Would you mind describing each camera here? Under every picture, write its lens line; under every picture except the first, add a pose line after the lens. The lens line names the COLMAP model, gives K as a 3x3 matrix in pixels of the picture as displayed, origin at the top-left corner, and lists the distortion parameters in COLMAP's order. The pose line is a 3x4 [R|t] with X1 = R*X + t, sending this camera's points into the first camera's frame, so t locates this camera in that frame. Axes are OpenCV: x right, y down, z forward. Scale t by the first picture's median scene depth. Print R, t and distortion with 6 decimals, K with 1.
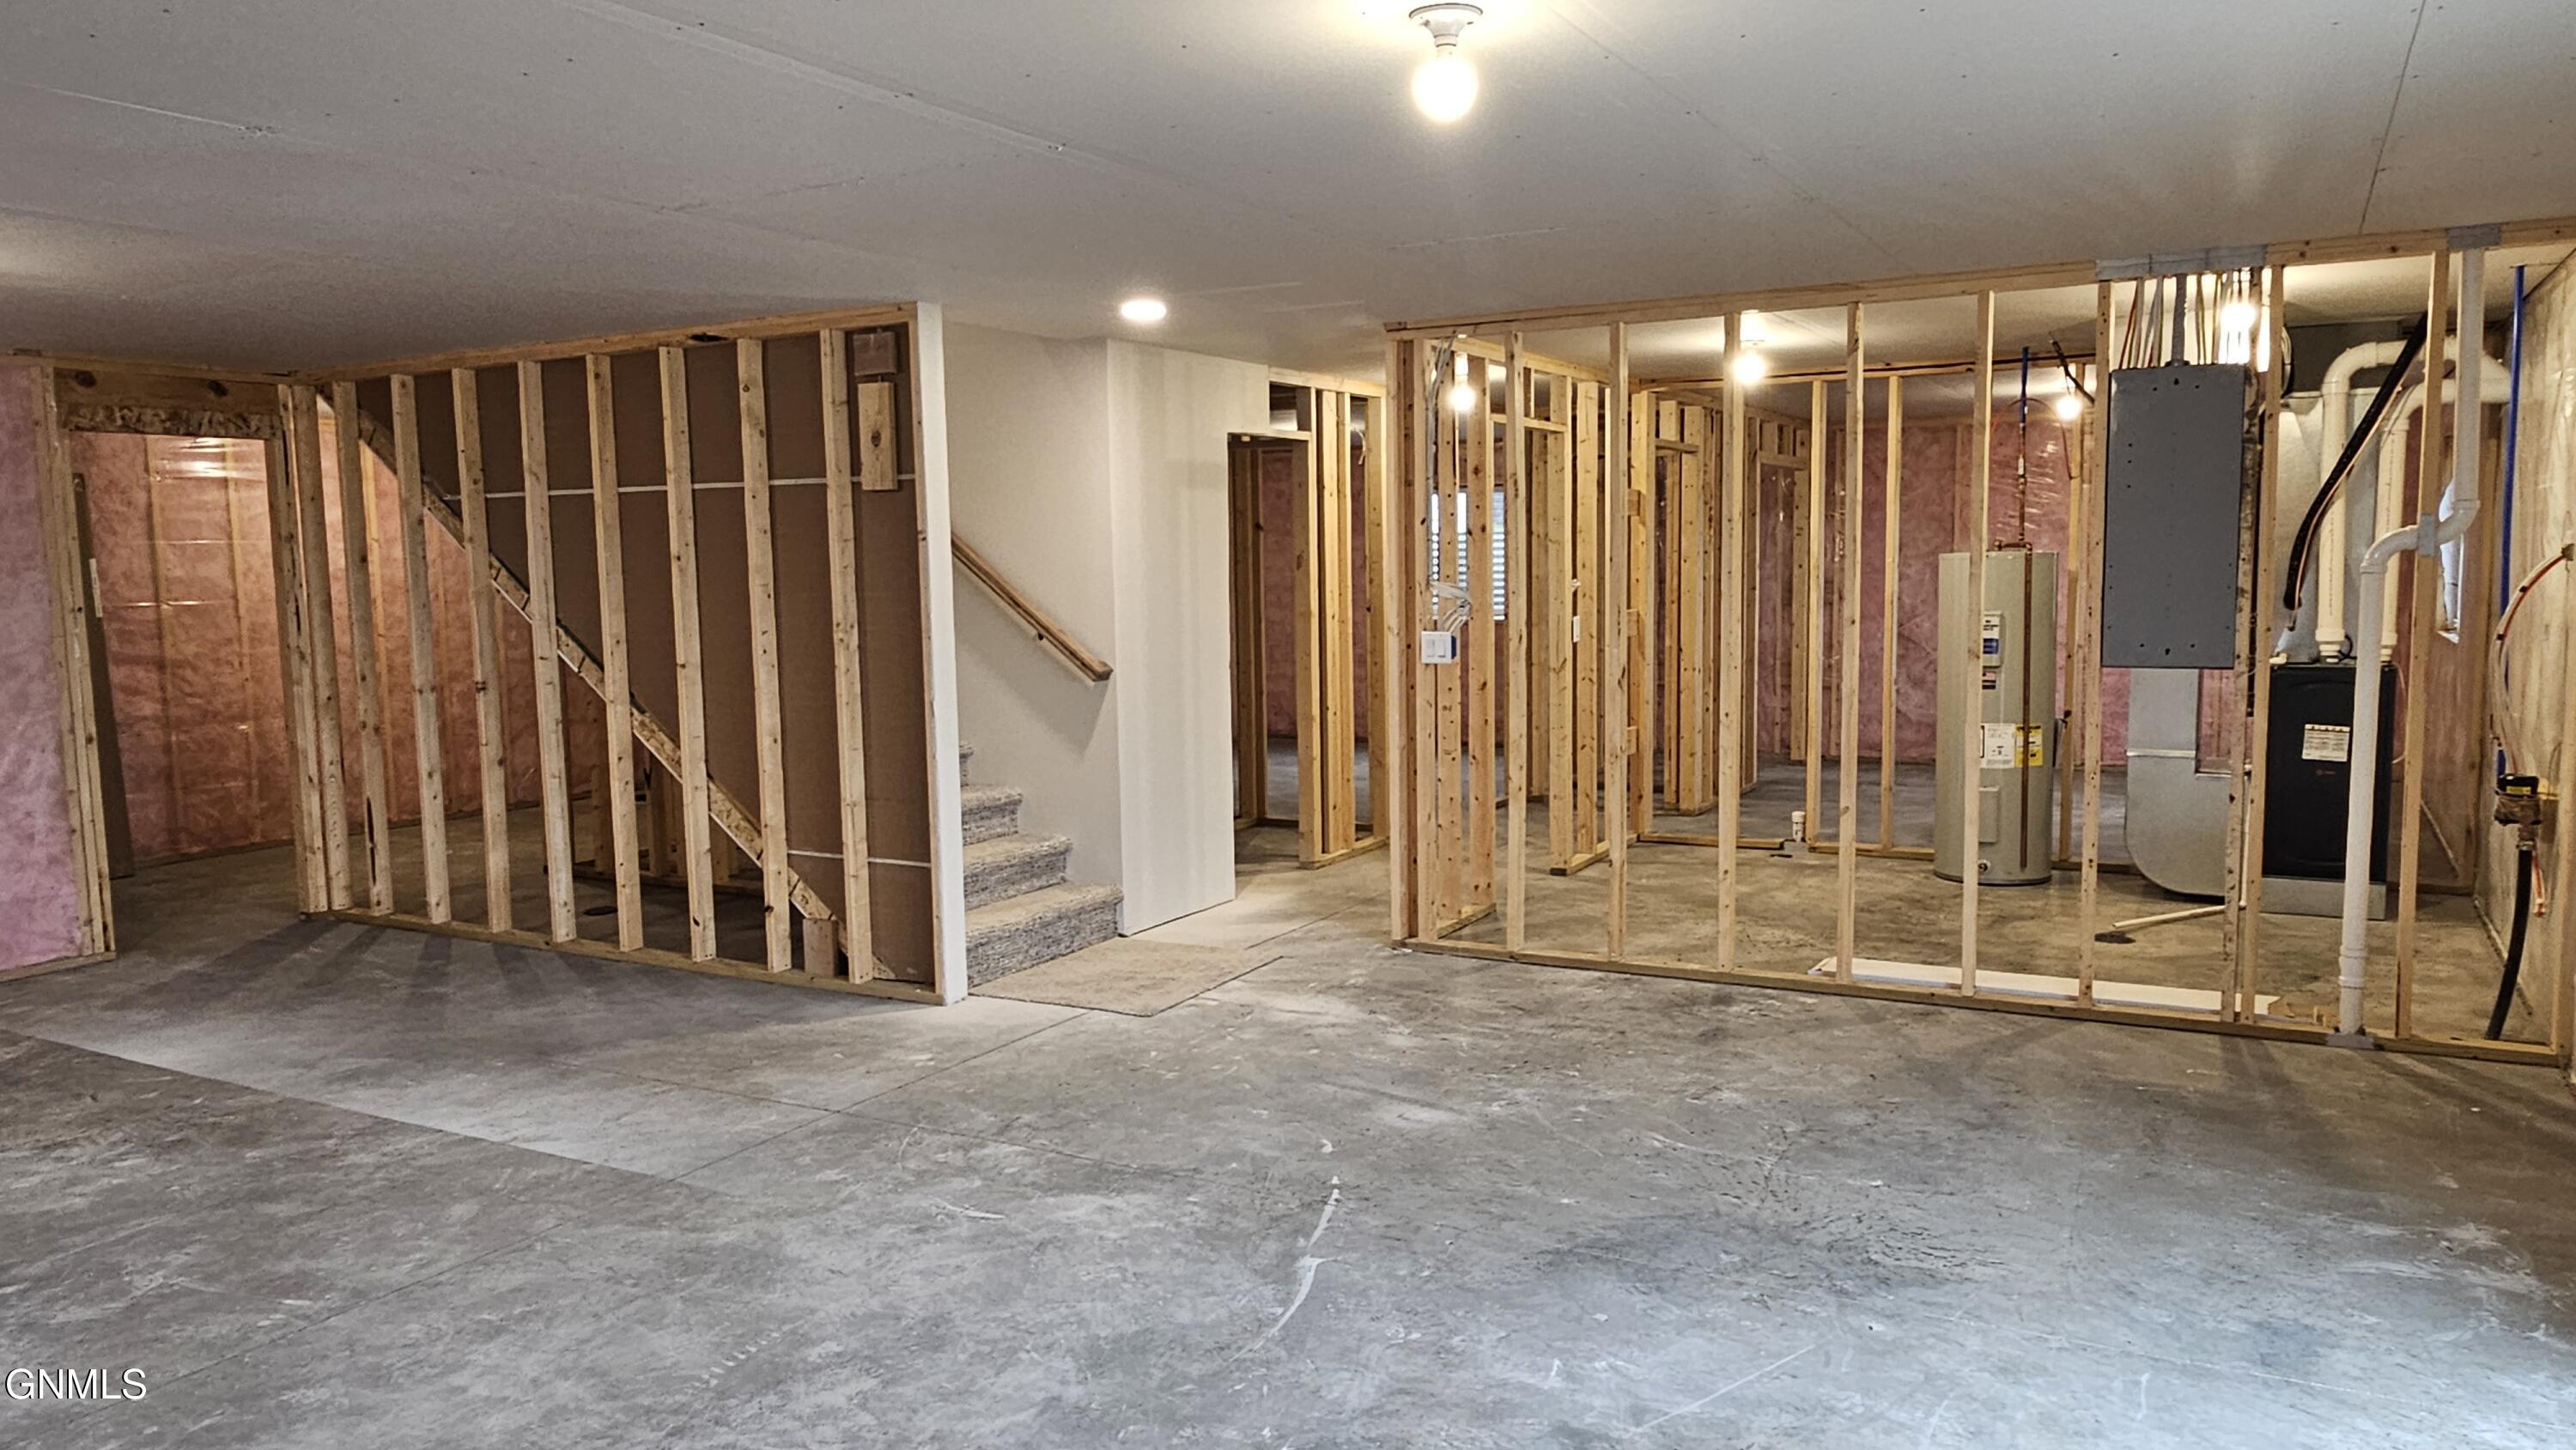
lens RADIAL K [[1730.5, 0, 1286.9], [0, 1730.5, 733.3], [0, 0, 1]] dist [0.004929, 0.000426]
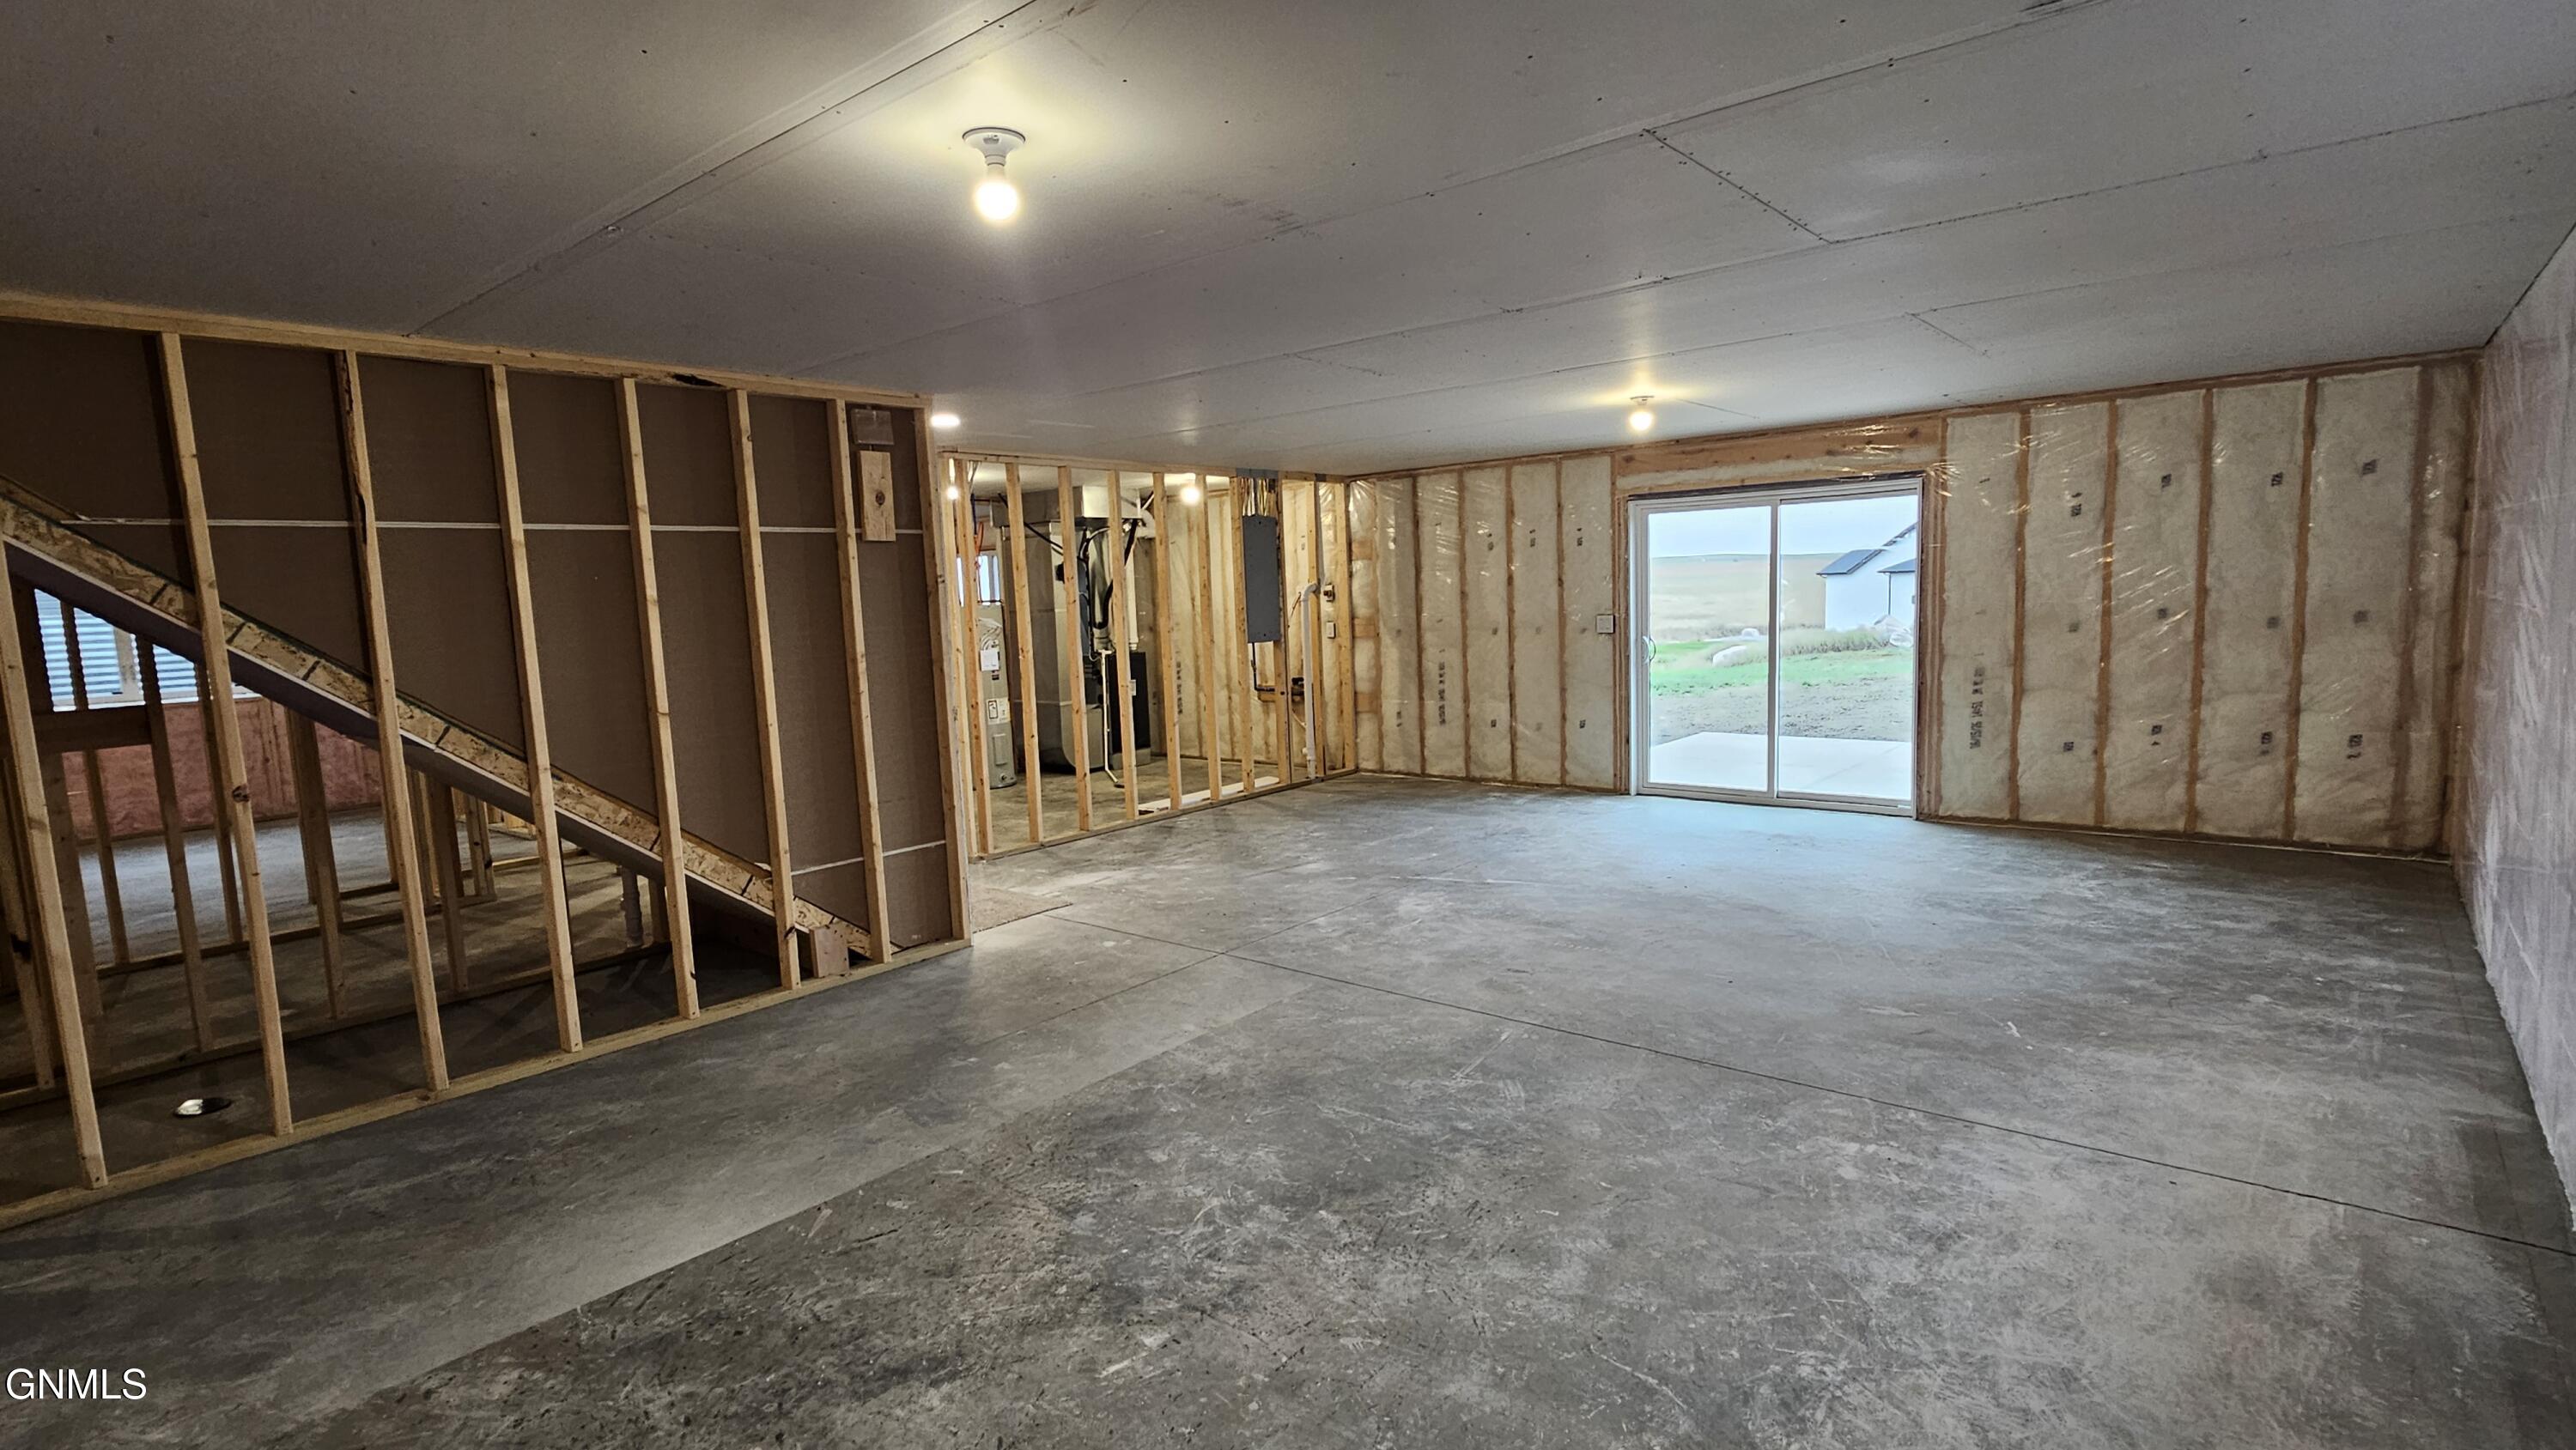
lens RADIAL K [[1225.7, 0, 1289.3], [0, 1225.7, 727.9], [0, 0, 1]] dist [-0.002993, -0.000055]
pose [[0.181336, -0.098764, 0.978449, -1.259989], [0.135224, 0.987998, 0.074667, -0.046368], [-0.974080, 0.118770, 0.192515, 0.706927]]
